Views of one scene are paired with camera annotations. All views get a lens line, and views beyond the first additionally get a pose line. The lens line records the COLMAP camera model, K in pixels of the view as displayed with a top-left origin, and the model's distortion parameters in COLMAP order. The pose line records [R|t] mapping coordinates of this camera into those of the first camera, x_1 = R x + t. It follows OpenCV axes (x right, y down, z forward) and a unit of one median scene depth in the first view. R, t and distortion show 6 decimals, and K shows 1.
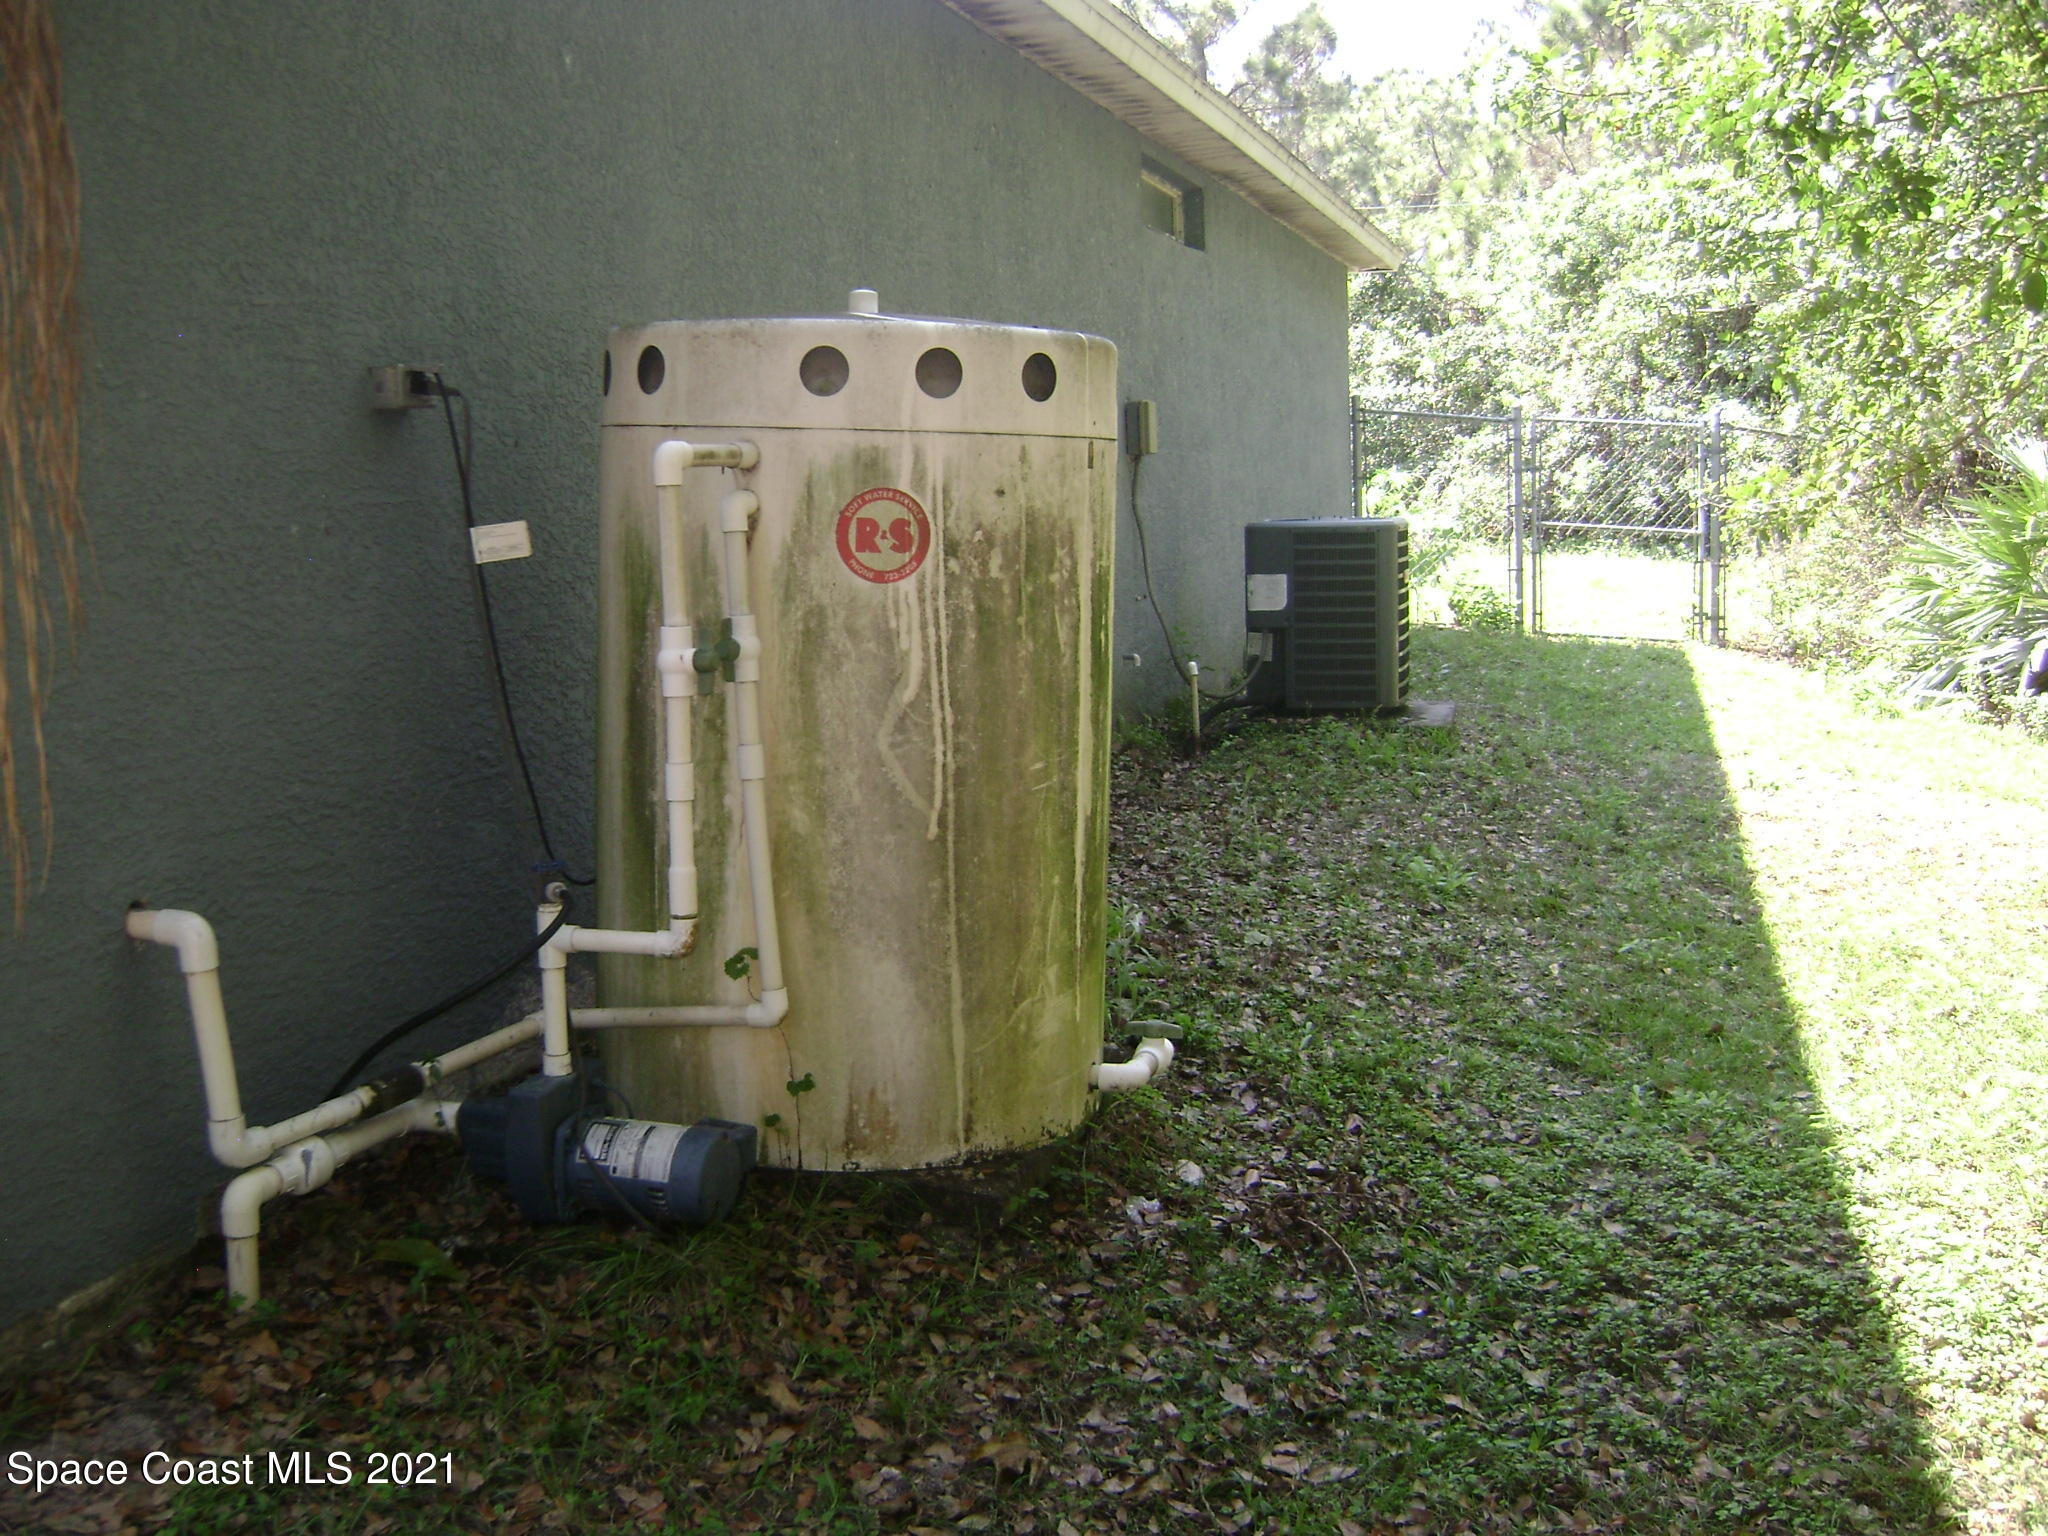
lens RADIAL K [[2142.7, 0, 1024.0], [0, 2142.7, 768.0], [0, 0, 1]] dist [-0.146883, 0.125215]
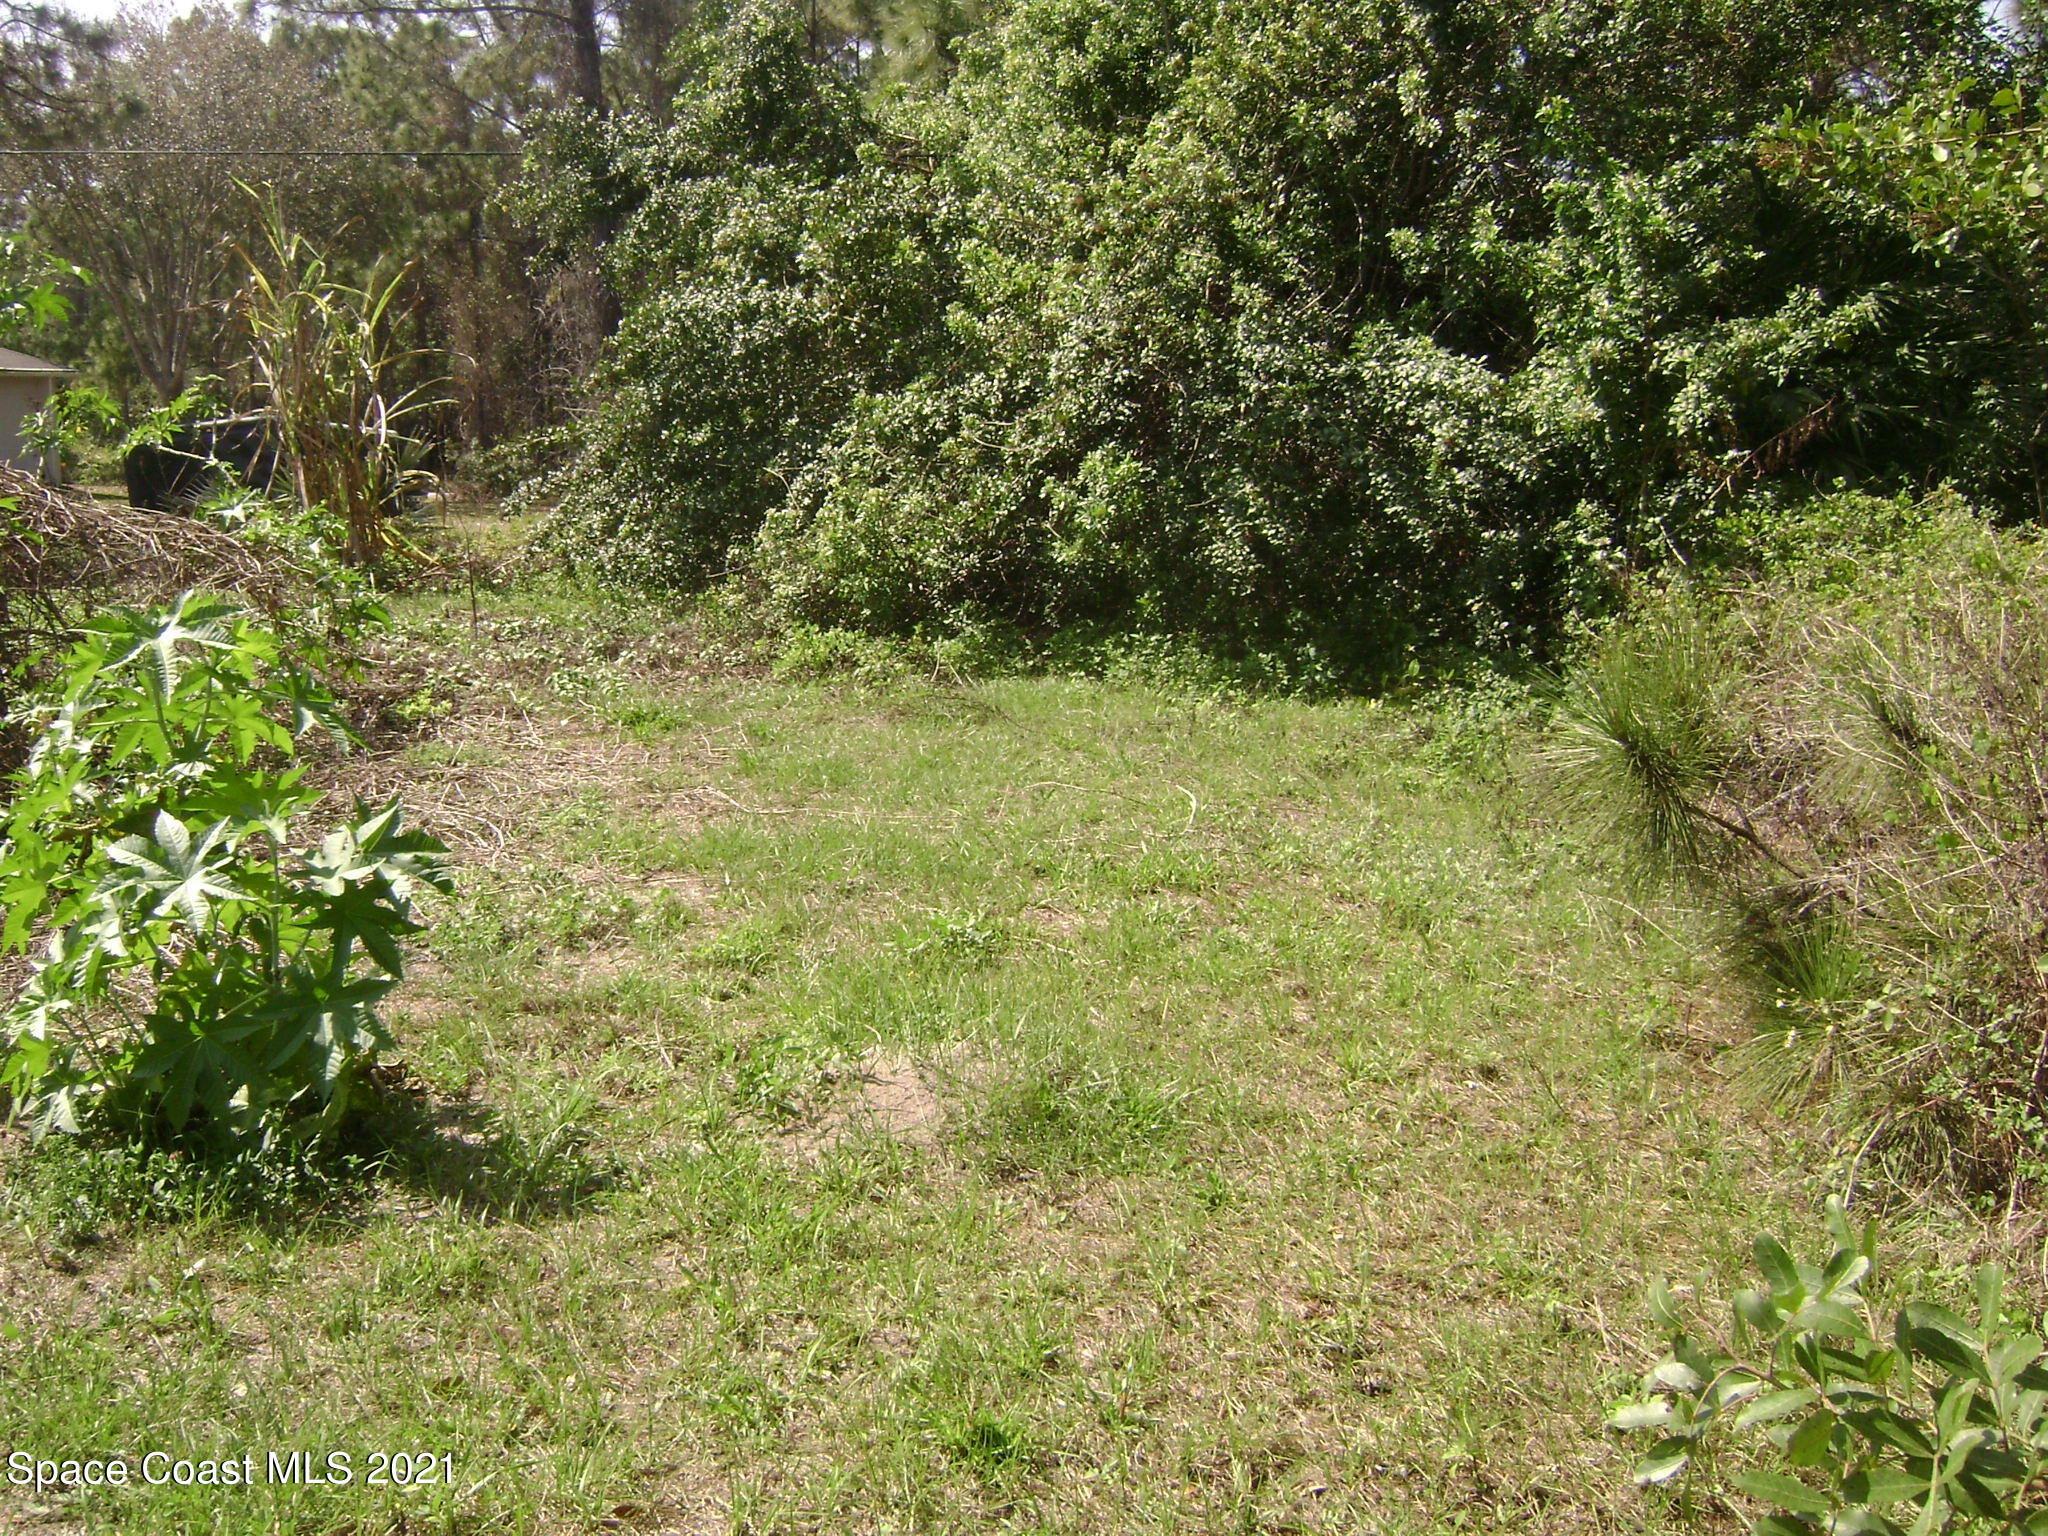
lens RADIAL K [[2142.7, 0, 1024.0], [0, 2142.7, 768.0], [0, 0, 1]] dist [-0.146883, 0.125215]
pose [[0.982078, -0.000620, 0.188472, 0.154219], [-0.006435, 0.999301, 0.036816, -0.091477], [-0.188363, -0.037369, 0.981388, 0.525246]]
